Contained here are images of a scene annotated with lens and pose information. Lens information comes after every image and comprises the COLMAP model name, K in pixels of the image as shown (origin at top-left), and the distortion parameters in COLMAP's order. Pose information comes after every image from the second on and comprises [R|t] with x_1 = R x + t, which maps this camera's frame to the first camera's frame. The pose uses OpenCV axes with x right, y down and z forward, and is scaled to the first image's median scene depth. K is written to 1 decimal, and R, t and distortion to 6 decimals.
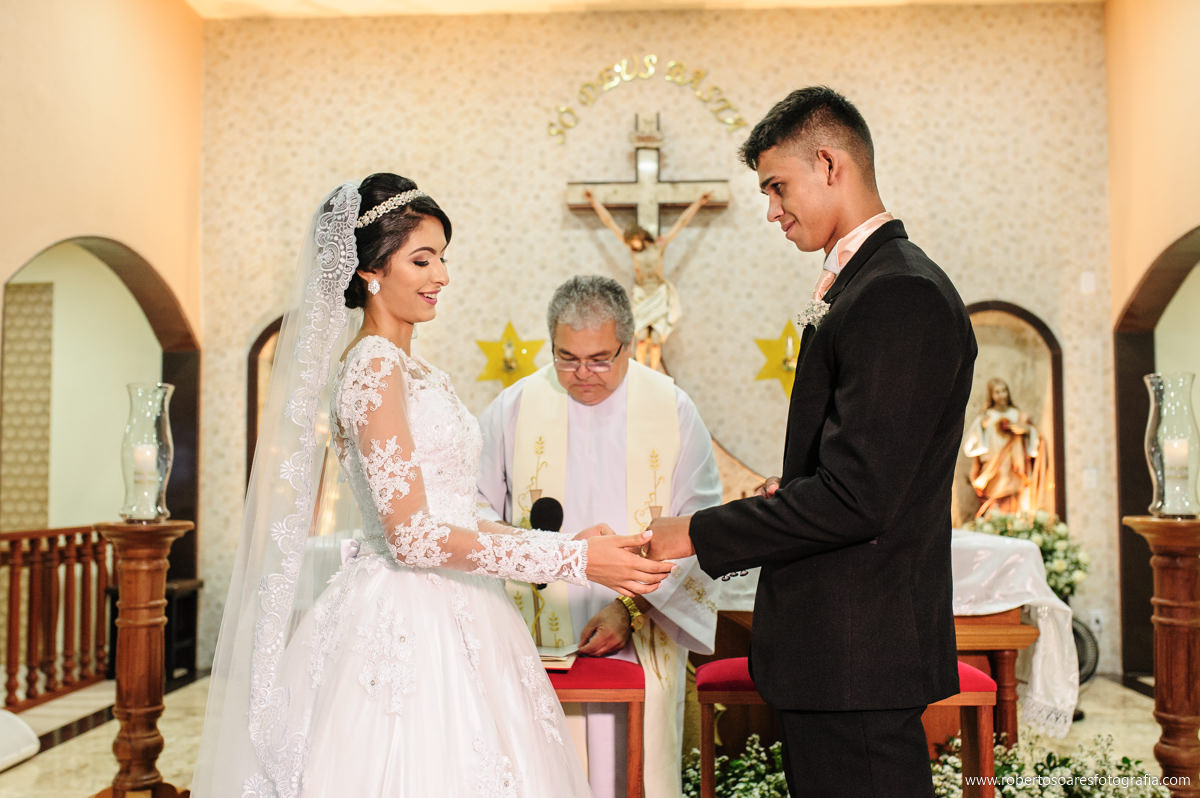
lens RADIAL K [[1154.5, 0, 594.7], [0, 1154.5, 392.4], [0, 0, 1]] dist [-0.011981, 0.000000]
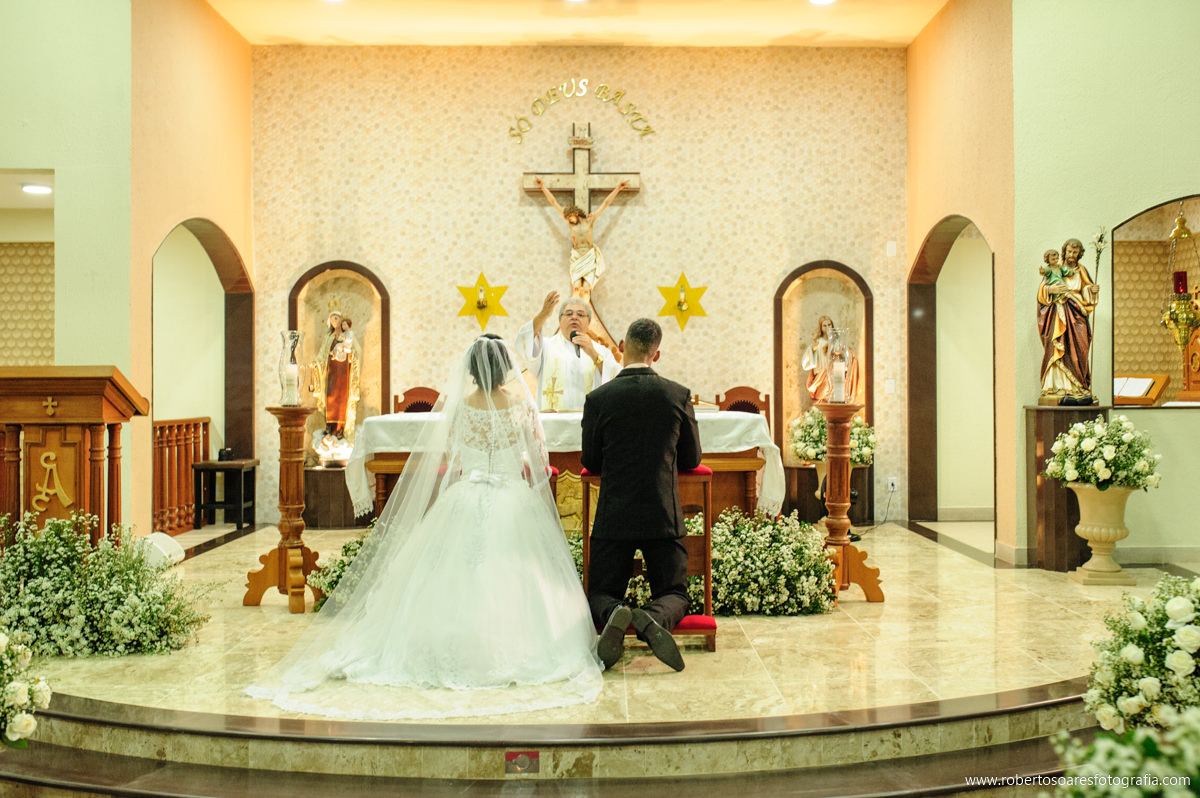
lens RADIAL K [[1154.5, 0, 624.3], [0, 1154.5, 375.4], [0, 0, 1]] dist [-0.011981, 0.000000]
pose [[0.998228, 0.000335, 0.059510, 0.014503], [-0.004001, 0.998100, 0.061484, -0.024732], [-0.059377, -0.061614, 0.996332, -0.398553]]
